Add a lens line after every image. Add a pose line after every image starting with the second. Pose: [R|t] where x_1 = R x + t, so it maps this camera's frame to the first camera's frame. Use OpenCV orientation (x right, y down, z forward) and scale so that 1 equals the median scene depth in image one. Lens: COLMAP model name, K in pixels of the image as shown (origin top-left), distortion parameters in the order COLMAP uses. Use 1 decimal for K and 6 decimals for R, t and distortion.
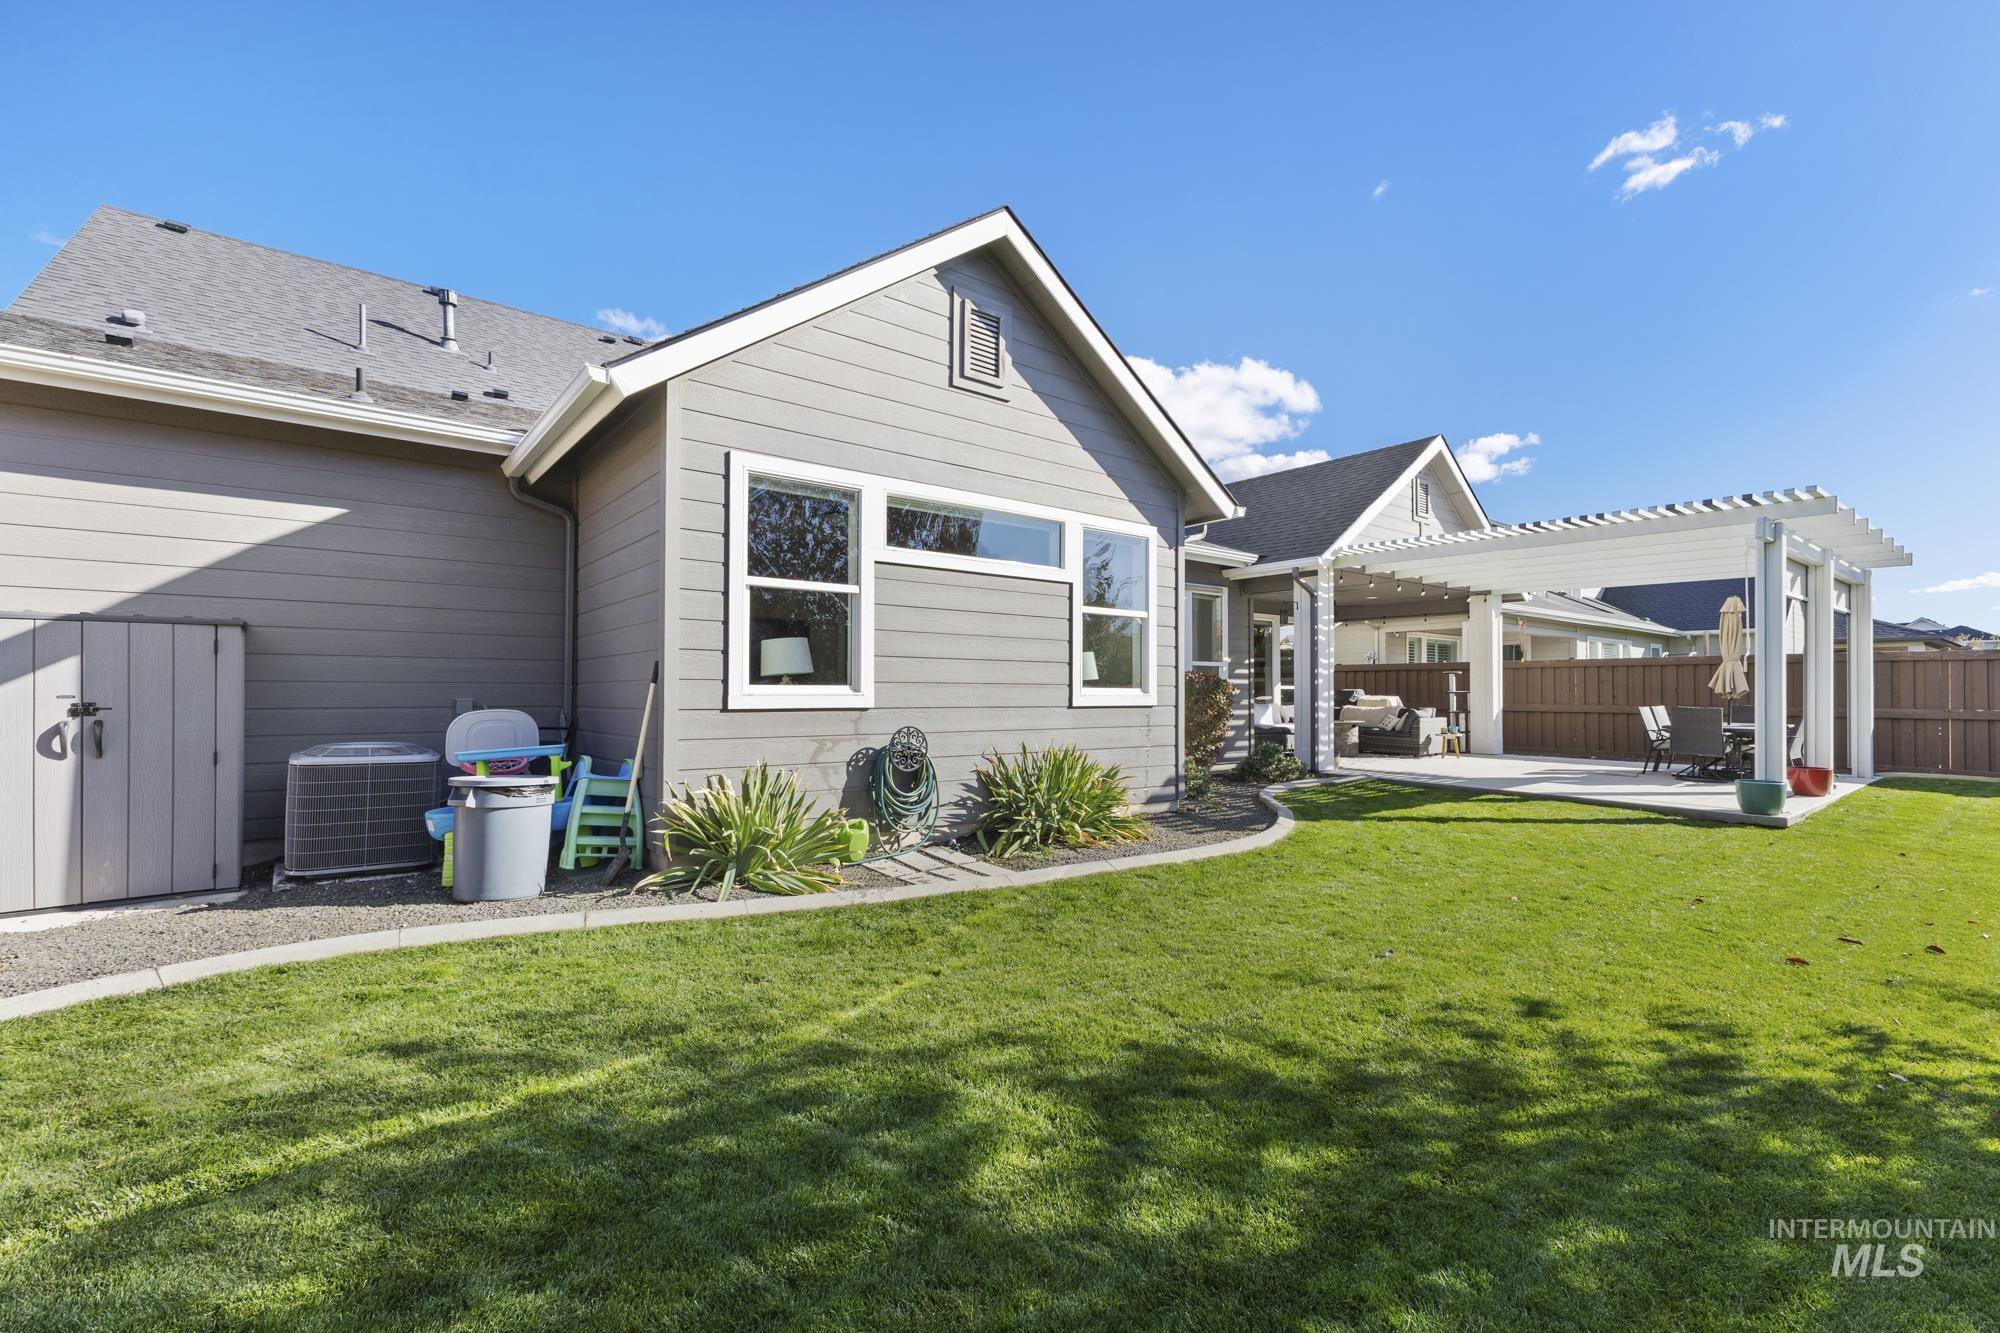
lens RADIAL K [[887.2, 0, 997.7], [0, 887.2, 703.0], [0, 0, 1]] dist [0.014145, -0.000165]
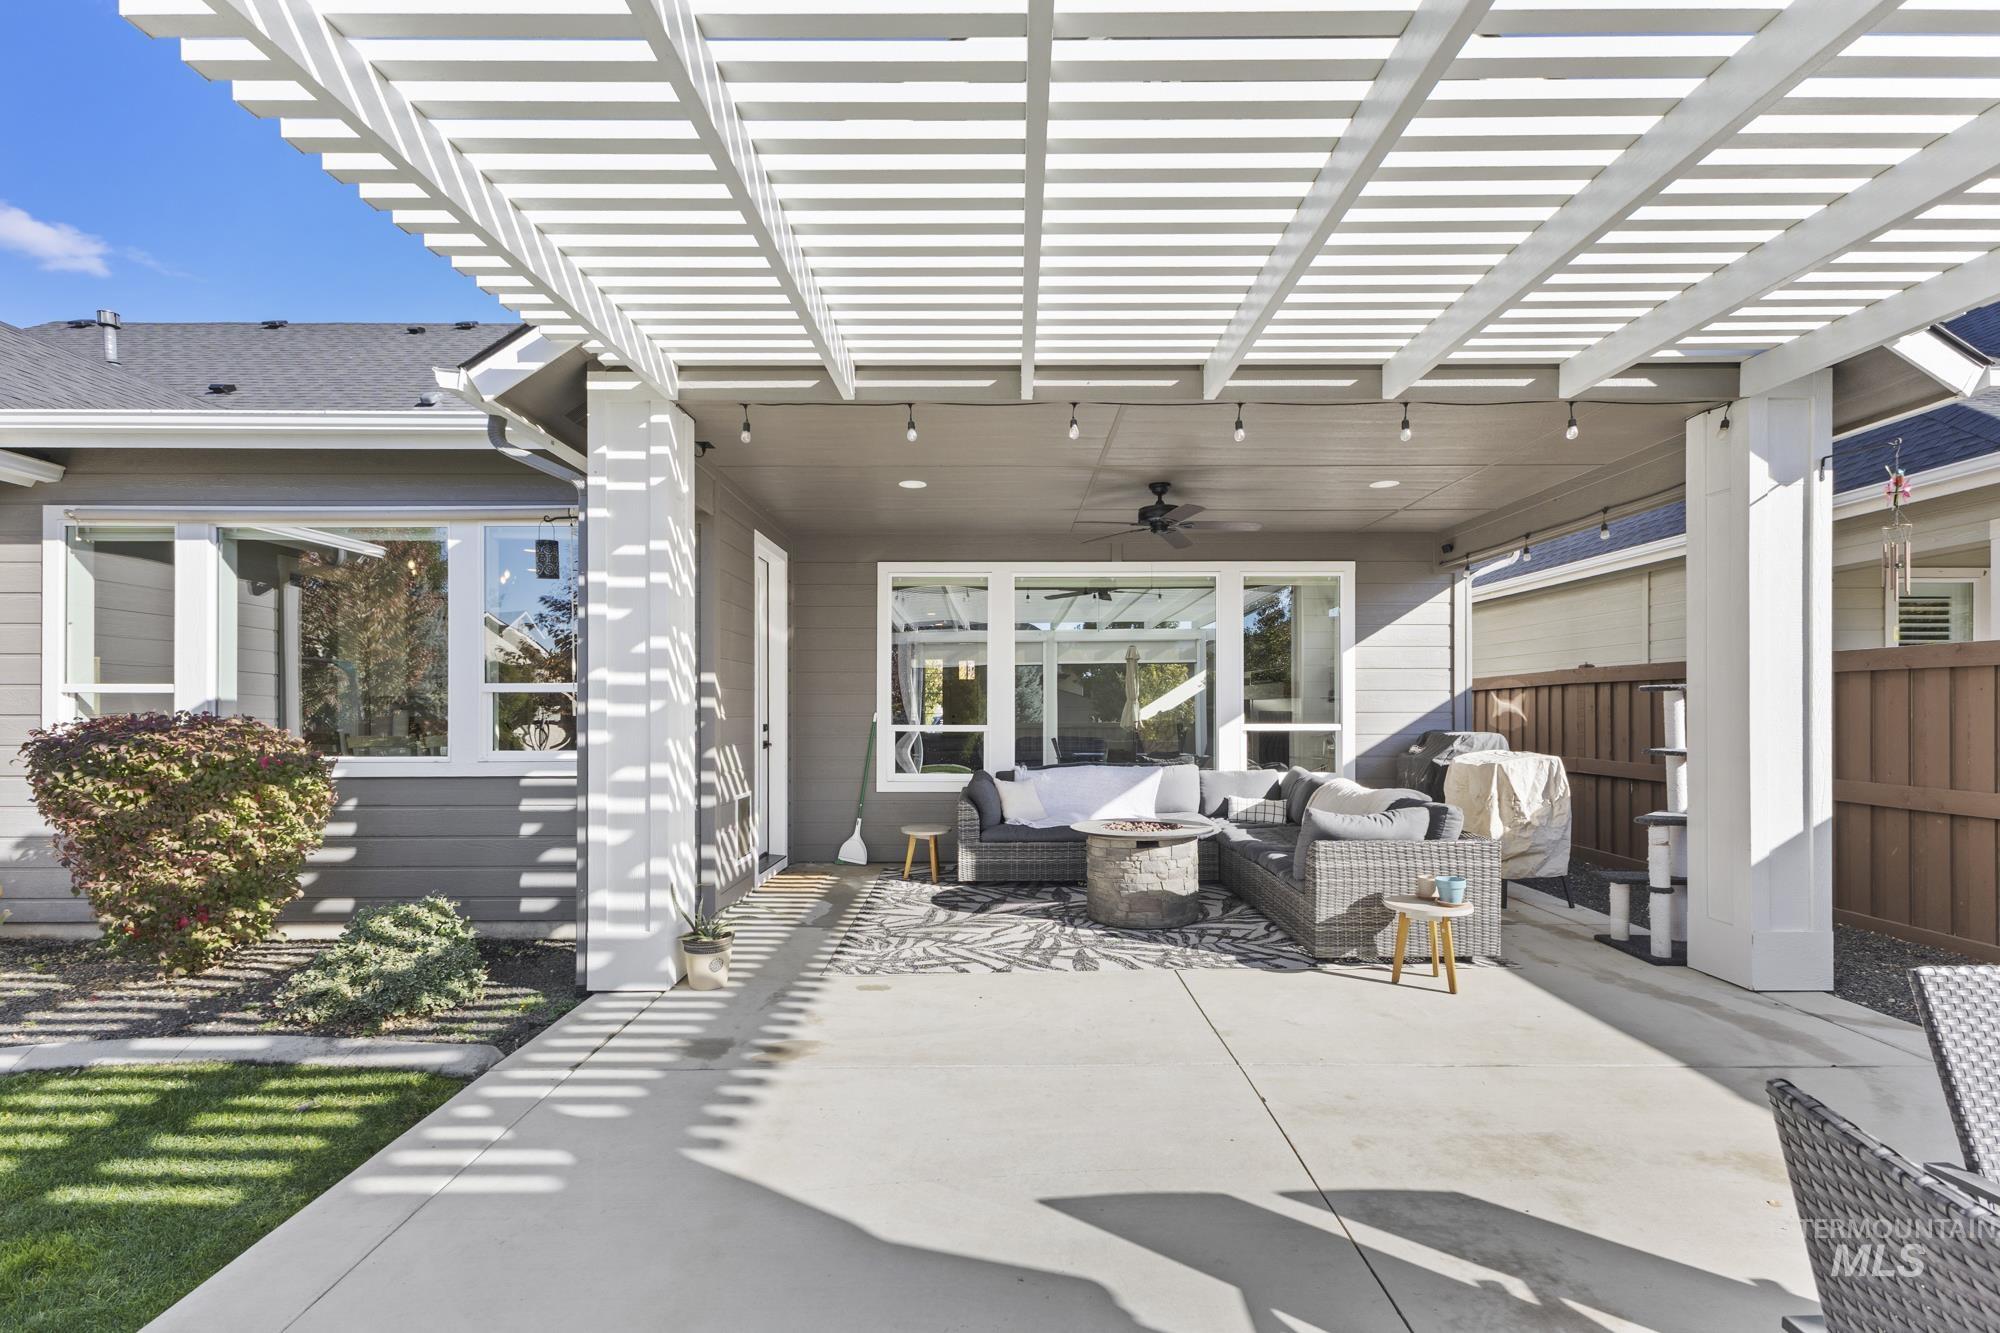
lens RADIAL K [[887.2, 0, 997.7], [0, 887.2, 703.0], [0, 0, 1]] dist [0.014145, -0.000165]
pose [[0.779073, 0.000740, -0.626932, 0.714072], [-0.003205, 0.999991, -0.002803, -0.037153], [0.626924, 0.004193, 0.779069, 0.824415]]
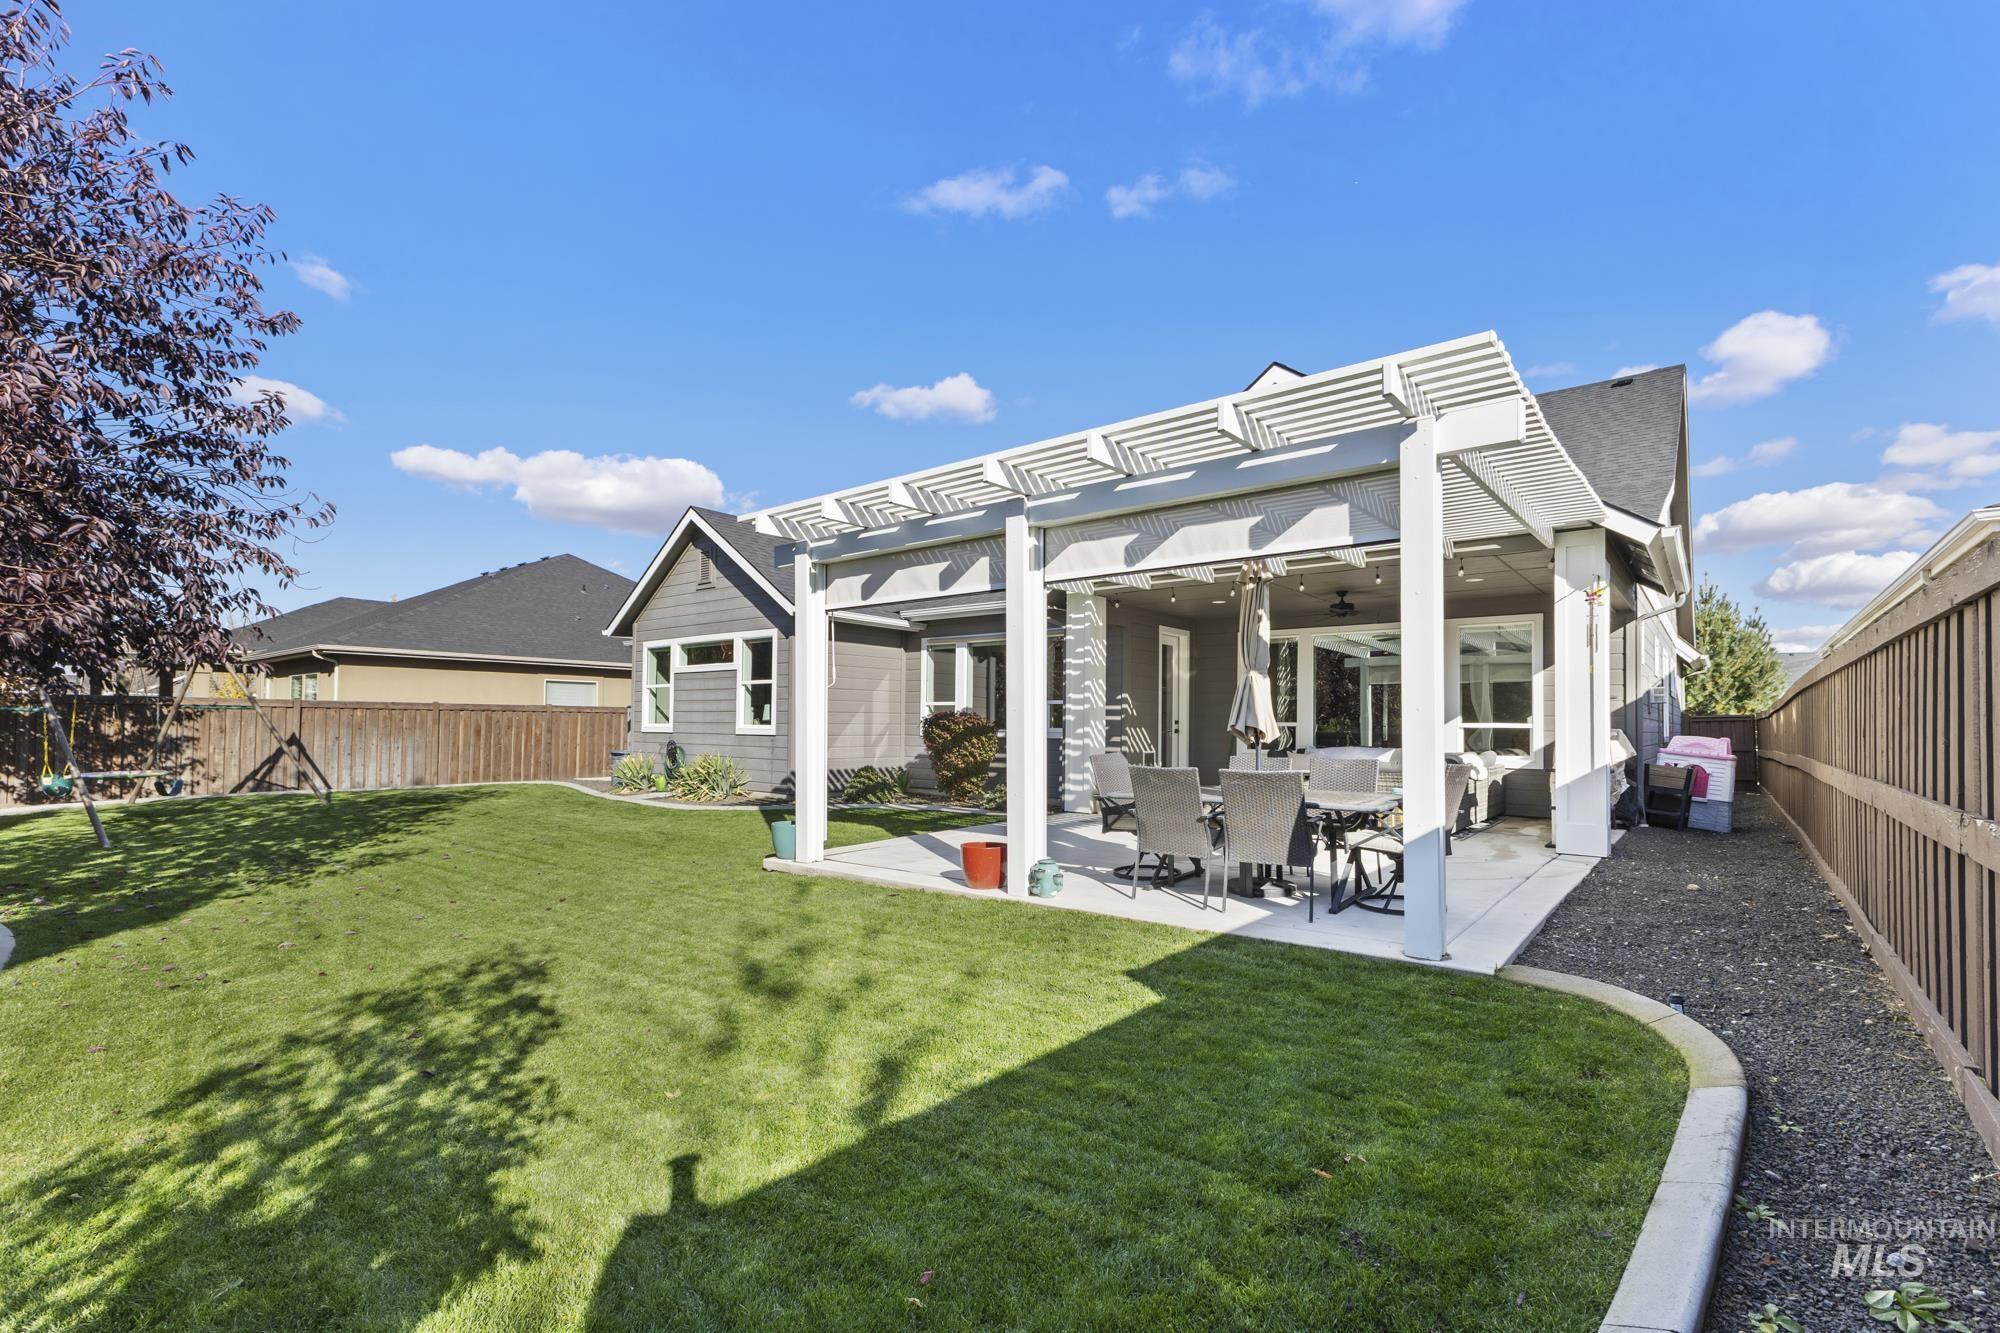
lens RADIAL K [[887.2, 0, 997.7], [0, 887.2, 703.0], [0, 0, 1]] dist [0.014145, -0.000165]
pose [[0.212144, -0.018497, -0.977063, 1.294147], [-0.013219, 0.999675, -0.021795, -0.018675], [0.977149, 0.017540, 0.211830, 0.718071]]
